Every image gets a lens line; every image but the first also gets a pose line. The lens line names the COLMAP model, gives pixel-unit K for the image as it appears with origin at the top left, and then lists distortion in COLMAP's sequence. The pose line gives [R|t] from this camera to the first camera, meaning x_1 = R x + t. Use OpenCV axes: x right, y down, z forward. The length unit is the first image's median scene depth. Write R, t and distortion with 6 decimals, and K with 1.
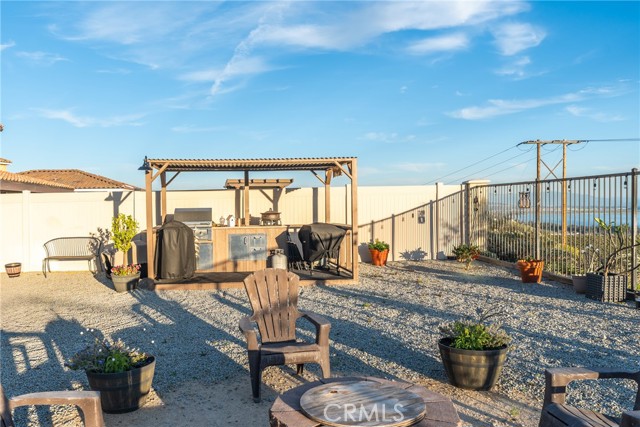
lens RADIAL K [[495.0, 0, 320.0], [0, 495.0, 213.5], [0, 0, 1]] dist [0.003163, 0.000793]
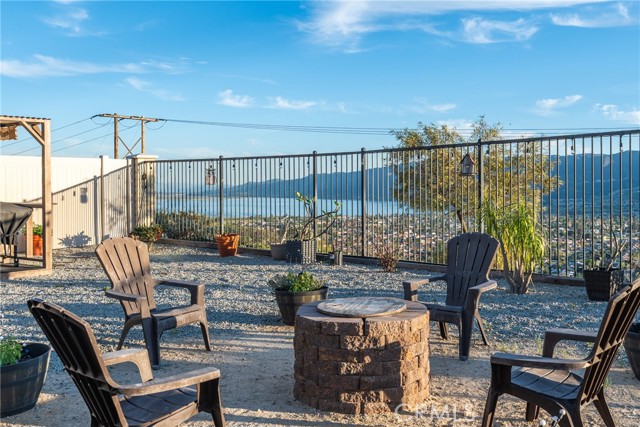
lens RADIAL K [[620.8, 0, 320.0], [0, 620.8, 213.5], [0, 0, 1]] dist [0.013596, 0.011278]
pose [[0.691305, -0.018492, 0.722326, -0.286331], [0.006245, 0.999788, 0.019618, 0.019906], [-0.722536, -0.009051, 0.691274, -0.026367]]
